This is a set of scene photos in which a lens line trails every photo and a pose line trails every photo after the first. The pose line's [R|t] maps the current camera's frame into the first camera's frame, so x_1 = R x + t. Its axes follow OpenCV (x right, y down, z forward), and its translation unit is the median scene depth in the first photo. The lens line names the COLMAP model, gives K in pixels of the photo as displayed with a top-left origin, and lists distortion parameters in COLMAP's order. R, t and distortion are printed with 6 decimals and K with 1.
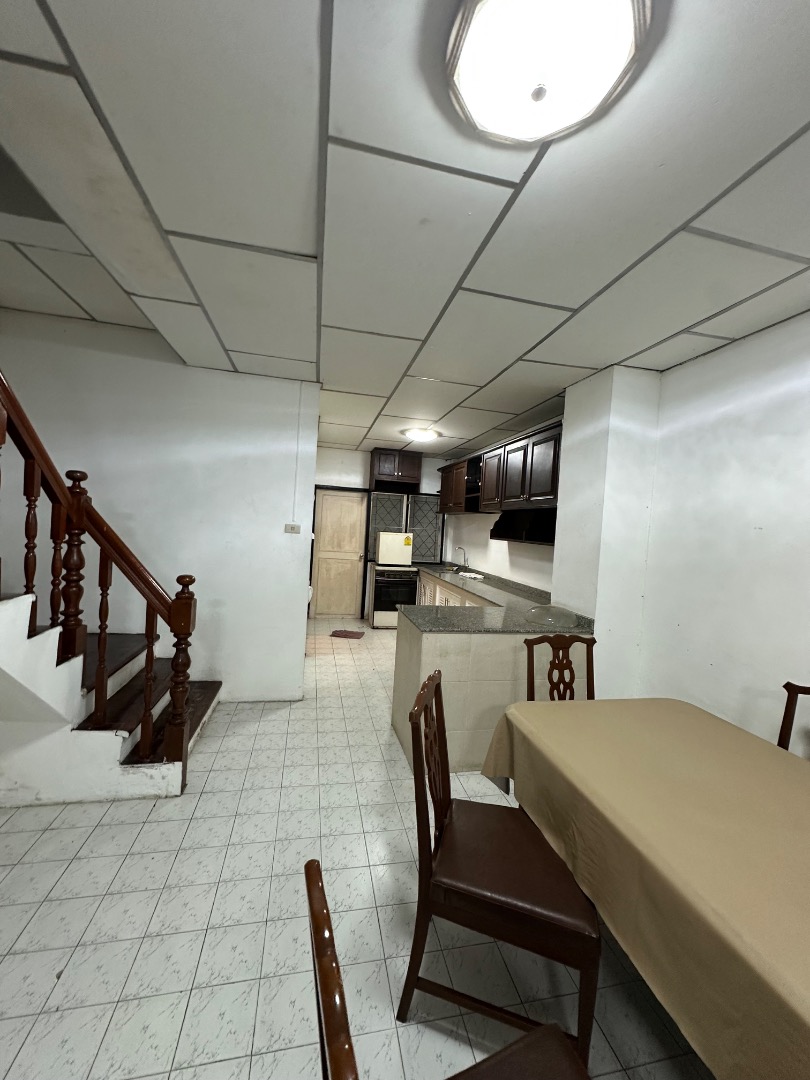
lens RADIAL K [[432.2, 0, 404.9], [0, 432.2, 538.7], [0, 0, 1]] dist [-0.000731, 0.000246]
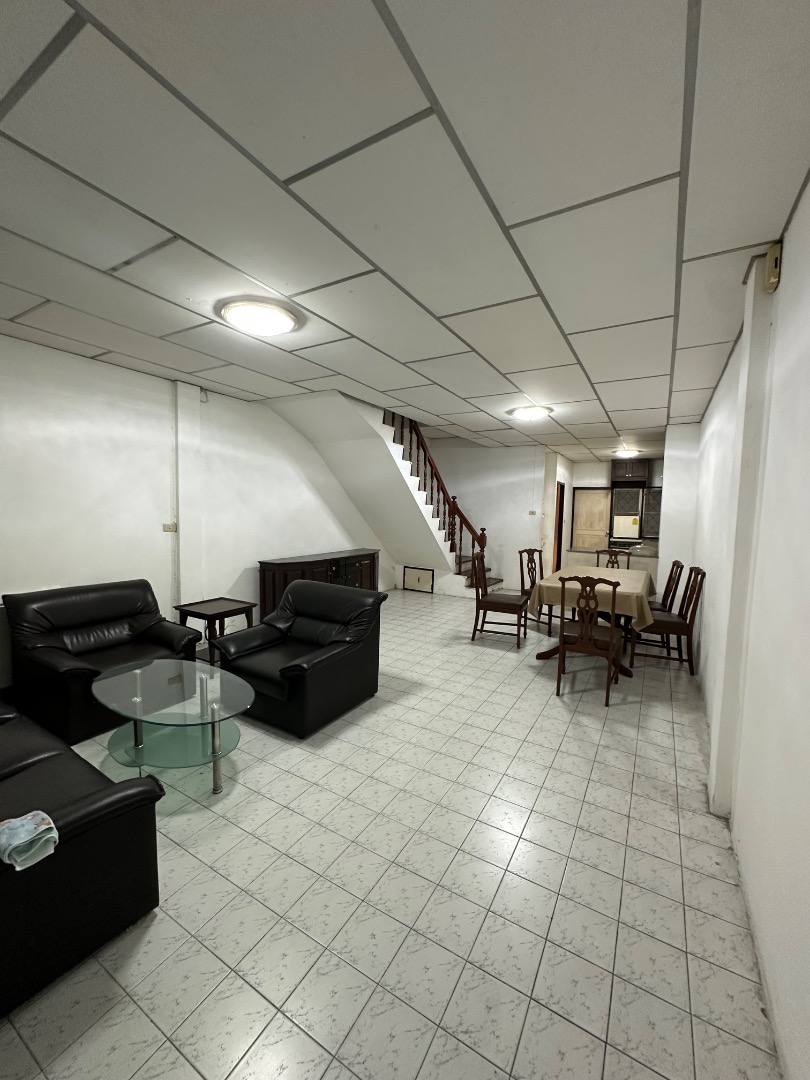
lens RADIAL K [[432.2, 0, 407.3], [0, 432.2, 541.3], [0, 0, 1]] dist [-0.000731, 0.000246]
pose [[0.735462, 0.007482, -0.677525, 1.113222], [0.002311, 0.999906, 0.013551, 0.131585], [0.677562, -0.011532, 0.735375, -1.532061]]
